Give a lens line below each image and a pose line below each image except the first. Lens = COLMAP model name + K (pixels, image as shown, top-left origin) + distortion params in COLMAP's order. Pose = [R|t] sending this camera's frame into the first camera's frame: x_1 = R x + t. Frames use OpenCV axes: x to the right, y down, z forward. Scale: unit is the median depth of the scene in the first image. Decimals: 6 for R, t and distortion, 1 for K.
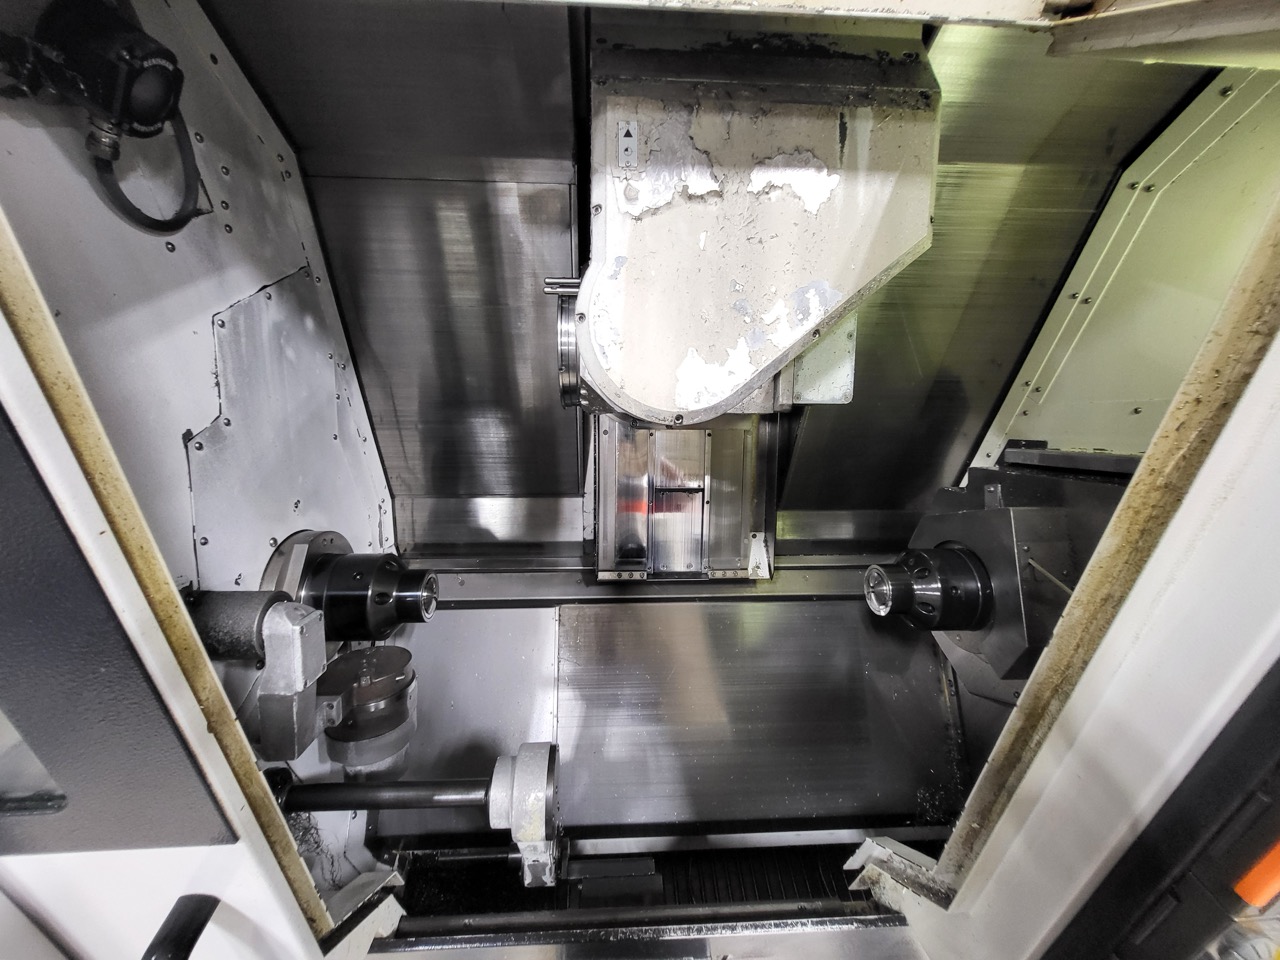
lens RADIAL K [[505.5, 0, 622.3], [0, 505.5, 479.3], [0, 0, 1]] dist [-0.000369, -0.000127]
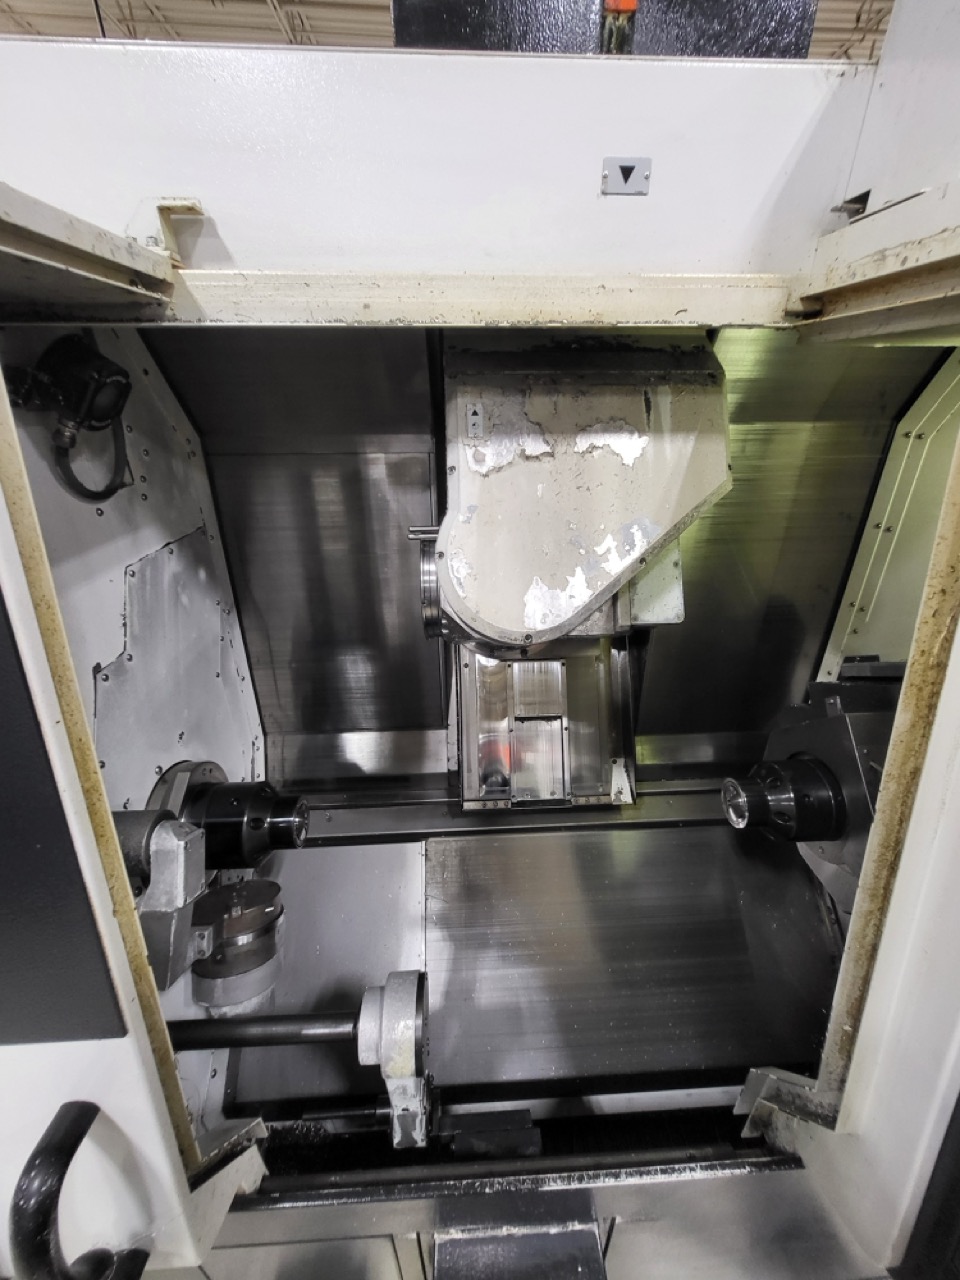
lens RADIAL K [[506.7, 0, 480.0], [0, 506.7, 638.0], [0, 0, 1]] dist [0.001388, -0.000451]
pose [[0.999288, -0.036956, -0.007565, 0.008399], [0.035043, 0.983680, -0.176484, 0.055466], [0.013963, 0.176093, 0.984275, -0.087963]]
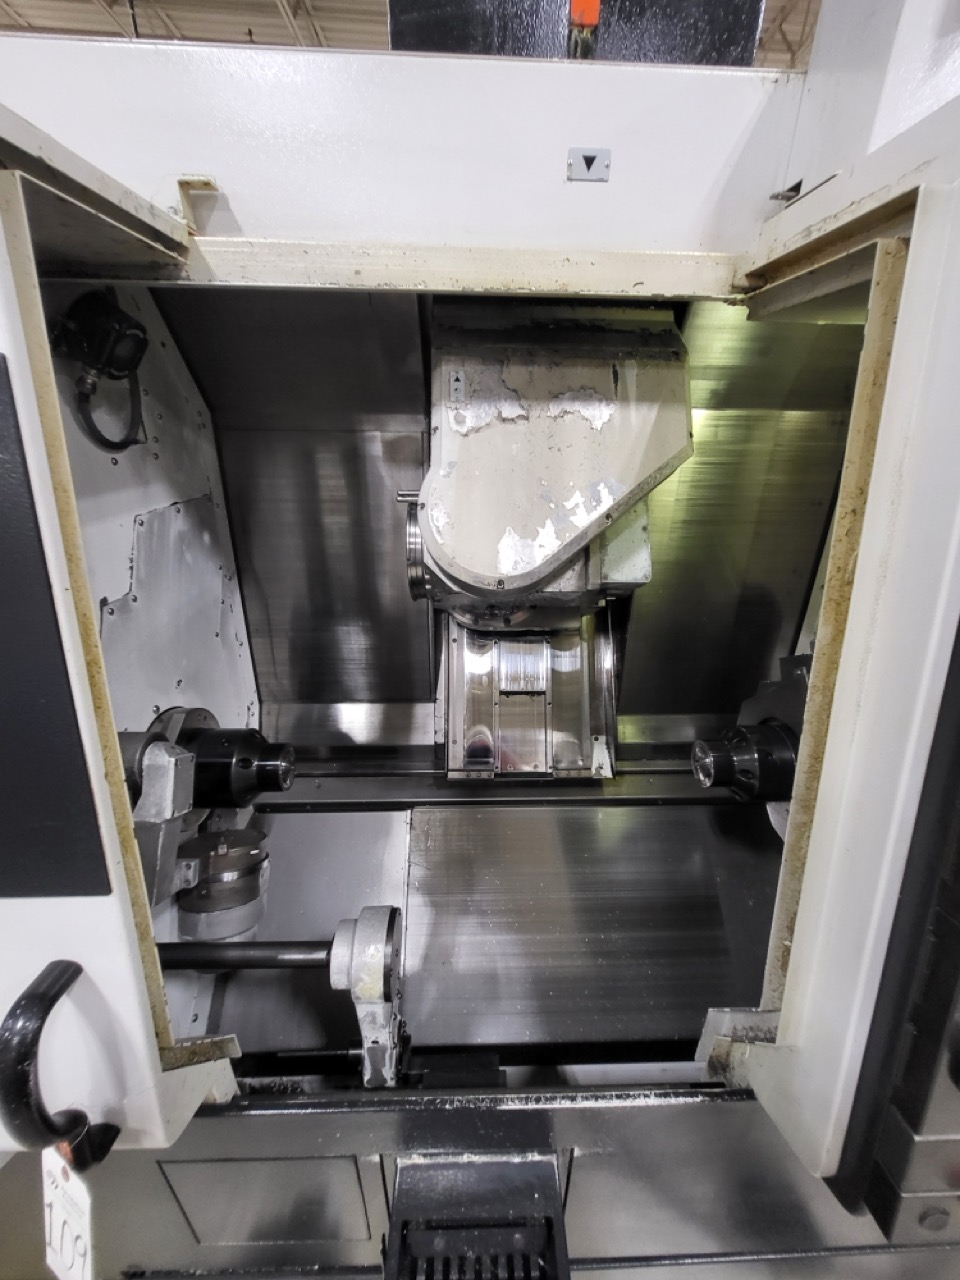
lens RADIAL K [[504.9, 0, 480.5], [0, 504.9, 636.2], [0, 0, 1]] dist [0.000035, 0.000305]
pose [[0.999781, -0.012579, -0.016734, 0.058354], [0.008625, 0.975848, -0.218281, 0.195658], [0.019076, 0.218089, 0.975742, -0.122276]]
